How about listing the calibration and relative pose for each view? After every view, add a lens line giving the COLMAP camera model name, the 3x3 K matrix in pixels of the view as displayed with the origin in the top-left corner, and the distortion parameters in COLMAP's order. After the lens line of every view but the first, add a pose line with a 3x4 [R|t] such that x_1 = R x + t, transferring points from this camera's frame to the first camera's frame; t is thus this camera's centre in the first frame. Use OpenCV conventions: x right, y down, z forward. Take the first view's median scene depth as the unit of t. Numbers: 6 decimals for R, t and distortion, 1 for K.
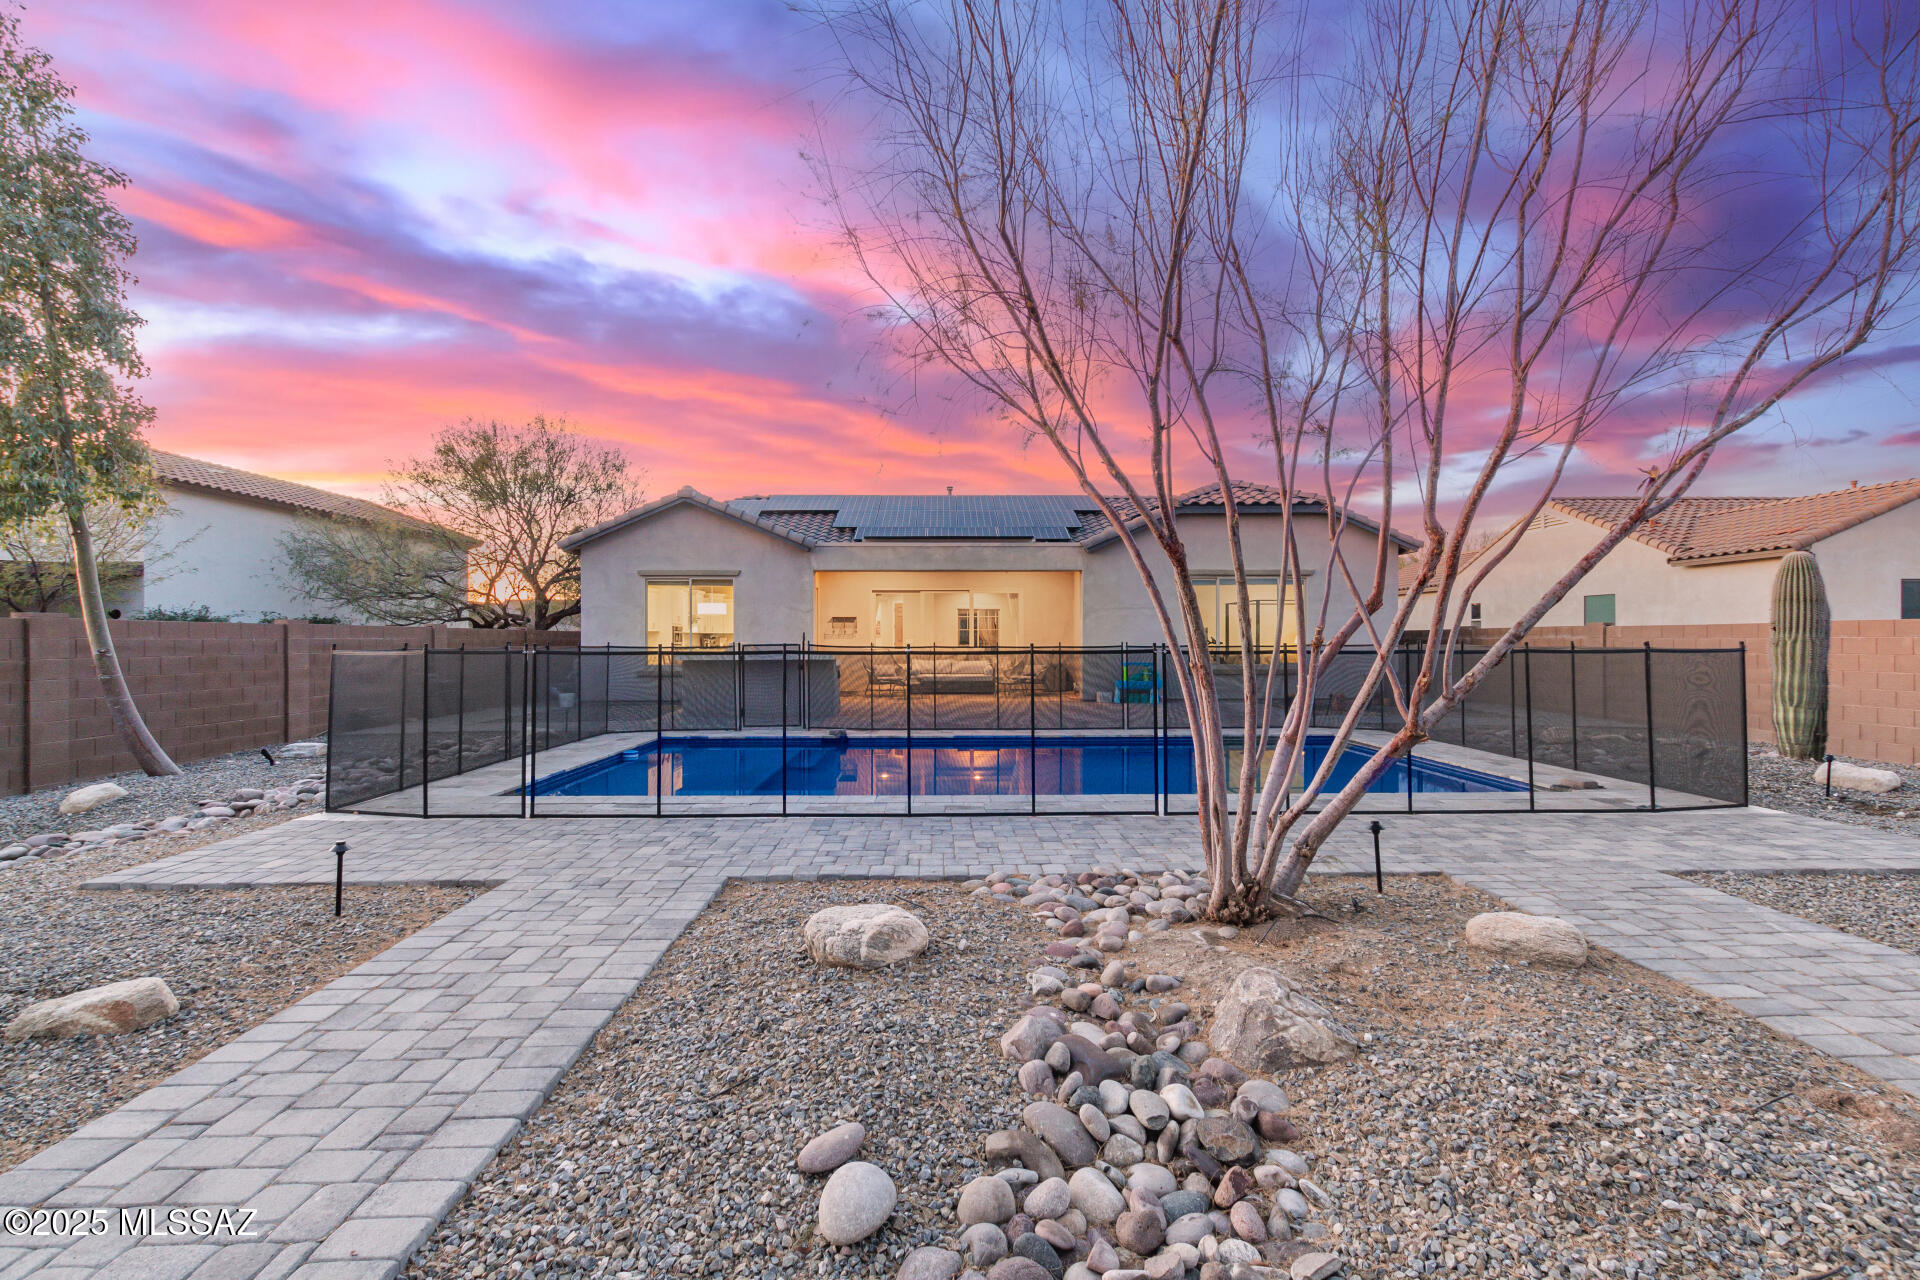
lens RADIAL K [[893.9, 0, 944.2], [0, 893.9, 614.3], [0, 0, 1]] dist [0.002181, -0.001074]
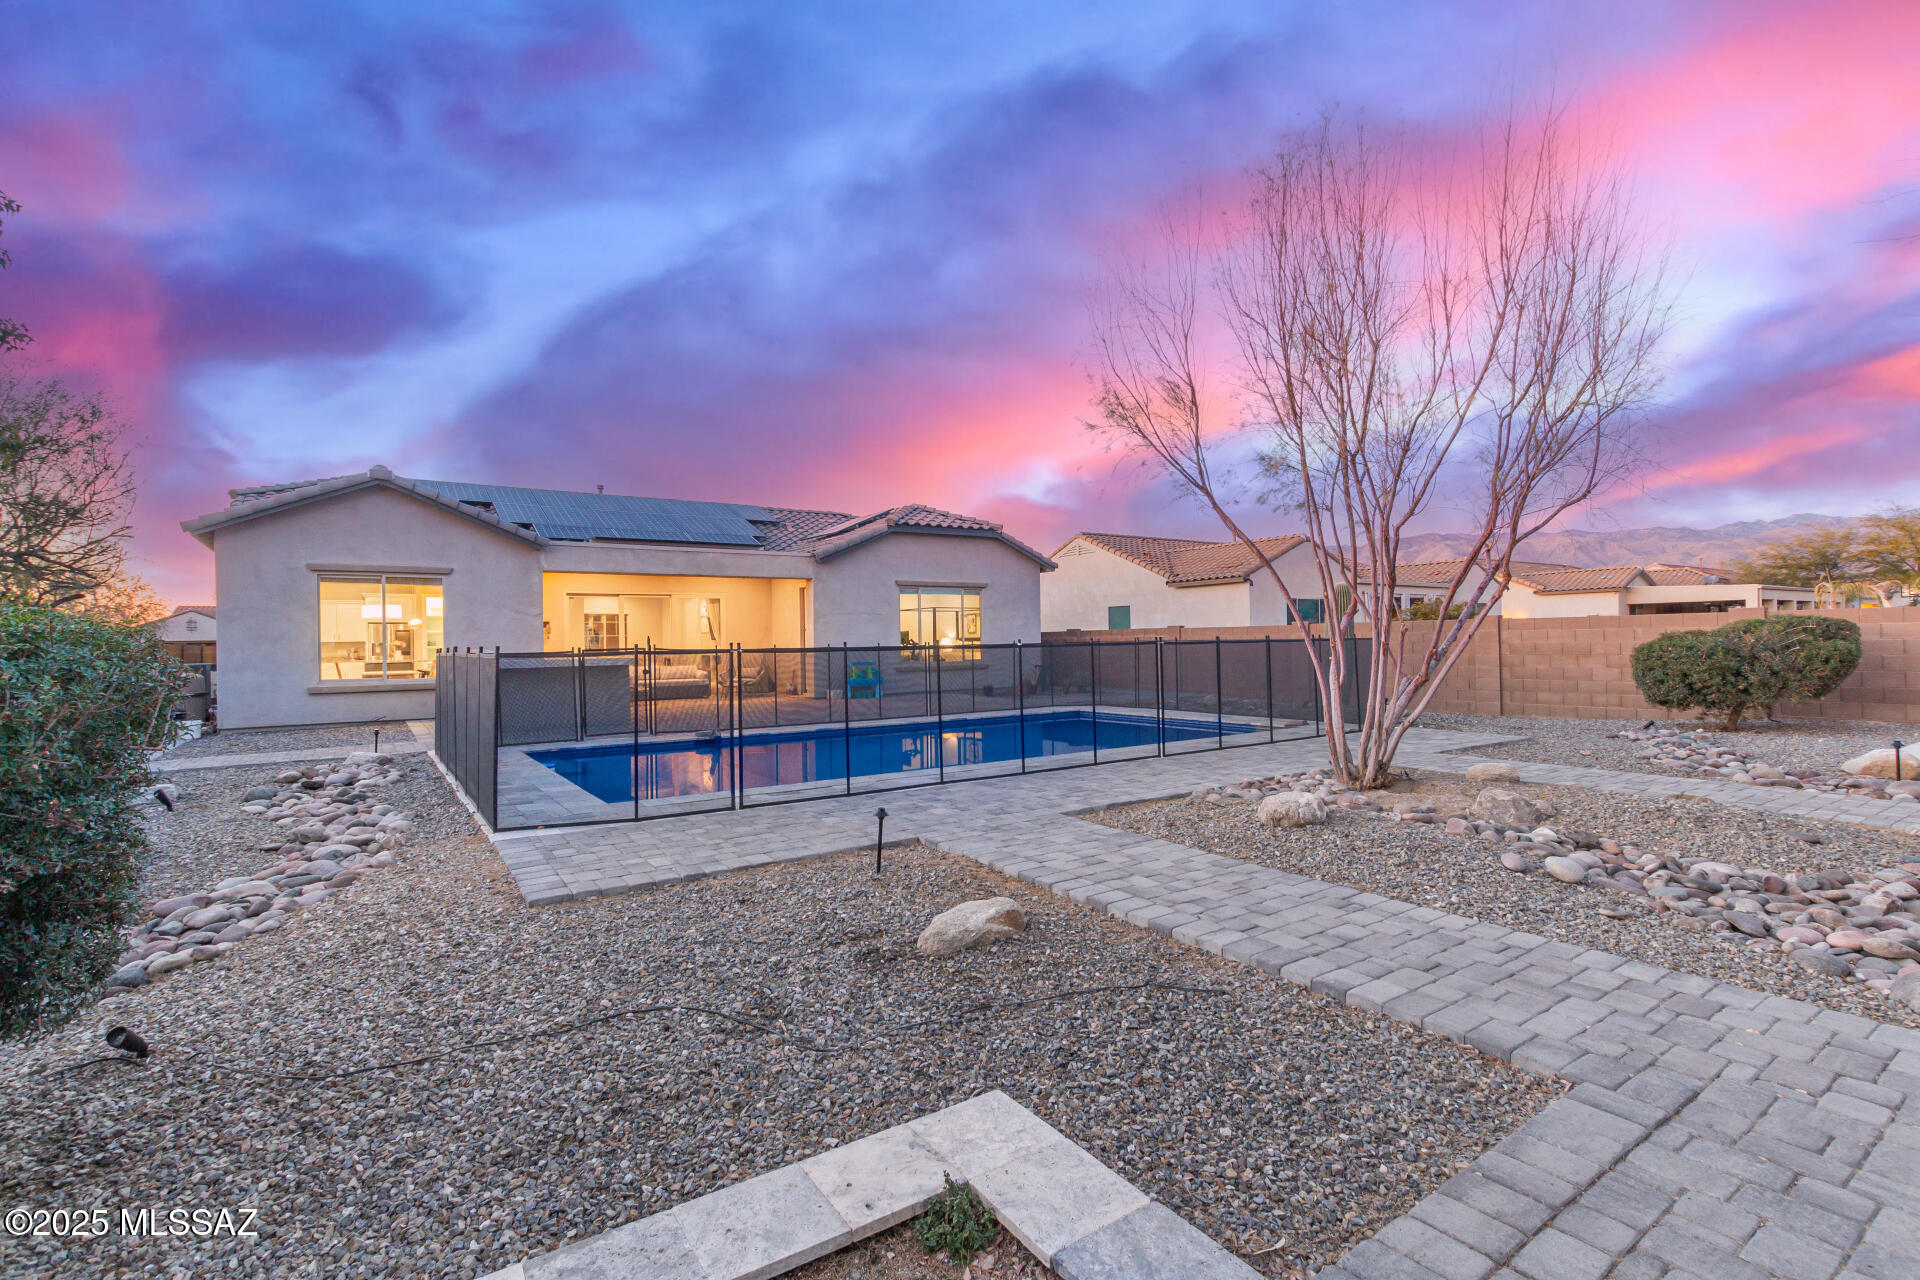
lens RADIAL K [[893.9, 0, 950.4], [0, 893.9, 657.9], [0, 0, 1]] dist [0.002181, -0.001074]
pose [[0.834316, -0.021023, 0.550886, -0.309938], [-0.002407, 0.999124, 0.041773, 0.001012], [-0.551282, -0.036178, 0.833534, -0.006119]]
